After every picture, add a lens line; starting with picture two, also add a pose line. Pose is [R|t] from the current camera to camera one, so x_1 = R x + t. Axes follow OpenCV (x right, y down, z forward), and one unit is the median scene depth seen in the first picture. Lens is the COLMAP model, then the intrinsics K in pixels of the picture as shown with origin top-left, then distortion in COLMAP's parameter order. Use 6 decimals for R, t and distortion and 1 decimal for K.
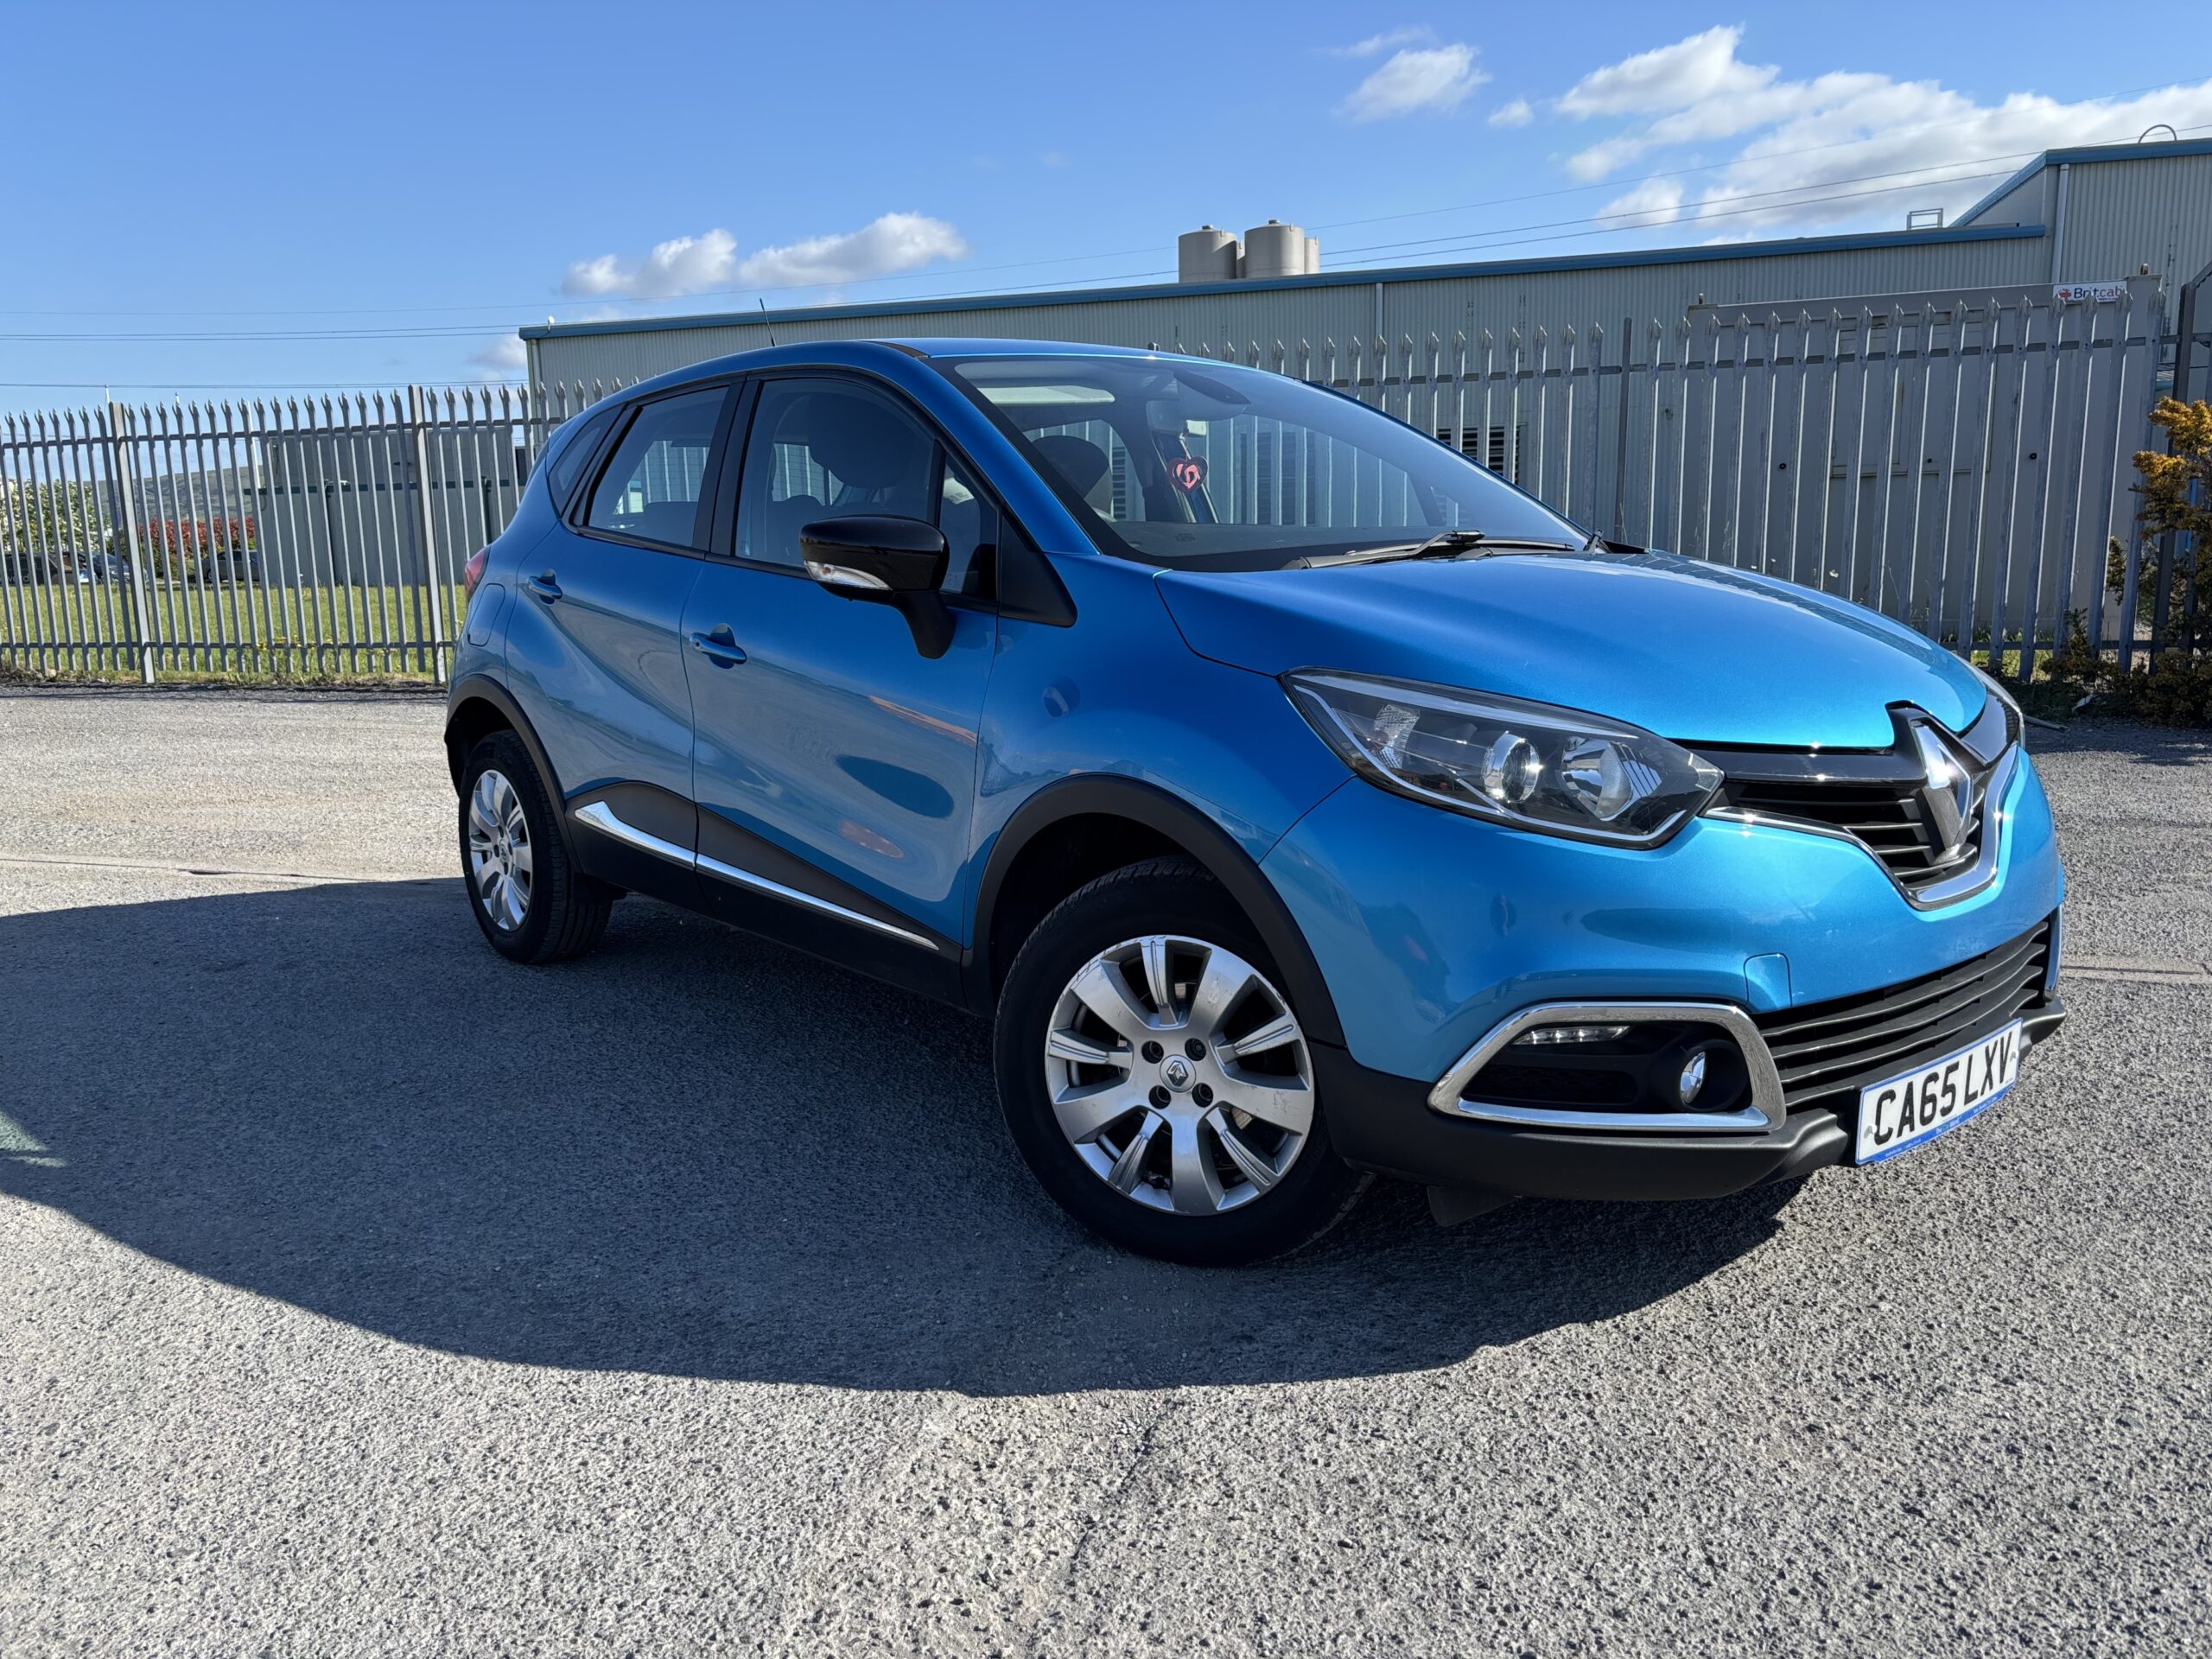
lens RADIAL K [[1666.1, 0, 1106.0], [0, 1666.1, 829.5], [0, 0, 1]] dist [0.012223, -0.000588]
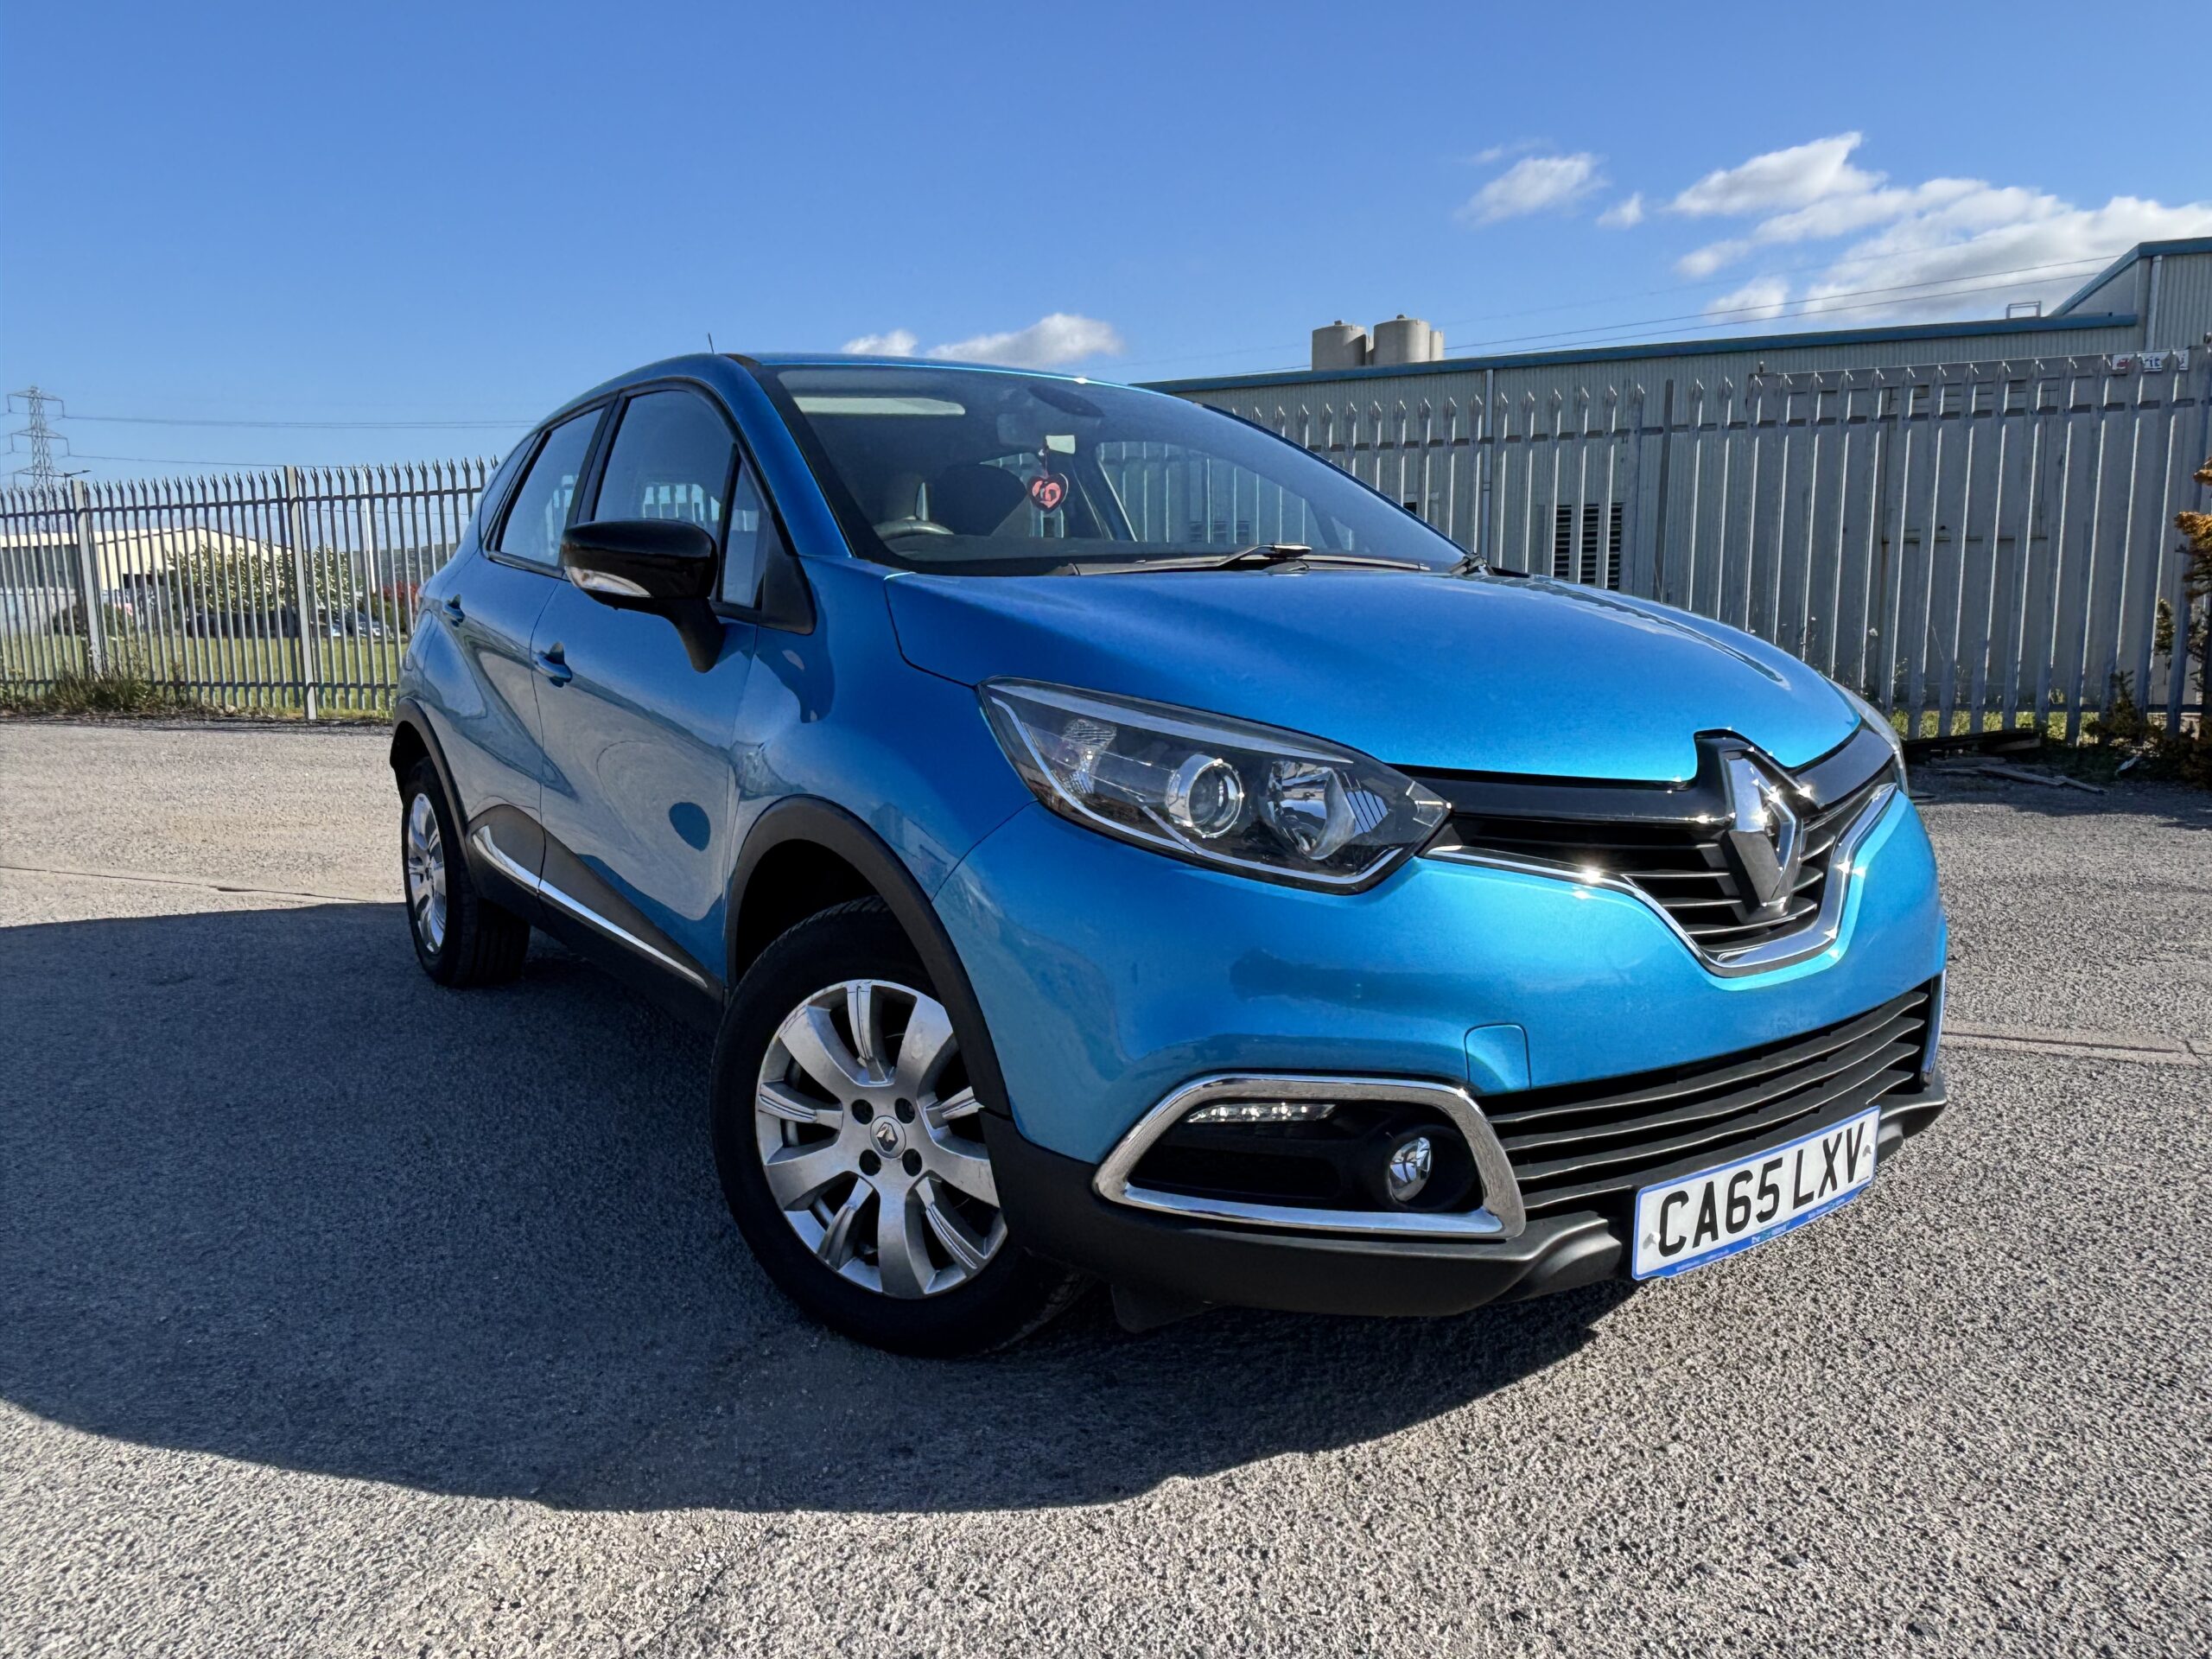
lens RADIAL K [[1535.1, 0, 1127.5], [0, 1535.1, 827.7], [0, 0, 1]] dist [-0.010332, -0.002379]
pose [[0.996480, 0.021560, -0.081016, 0.190781], [-0.024001, 0.999283, -0.029270, 0.002622], [0.080326, 0.031111, 0.996283, 0.157975]]
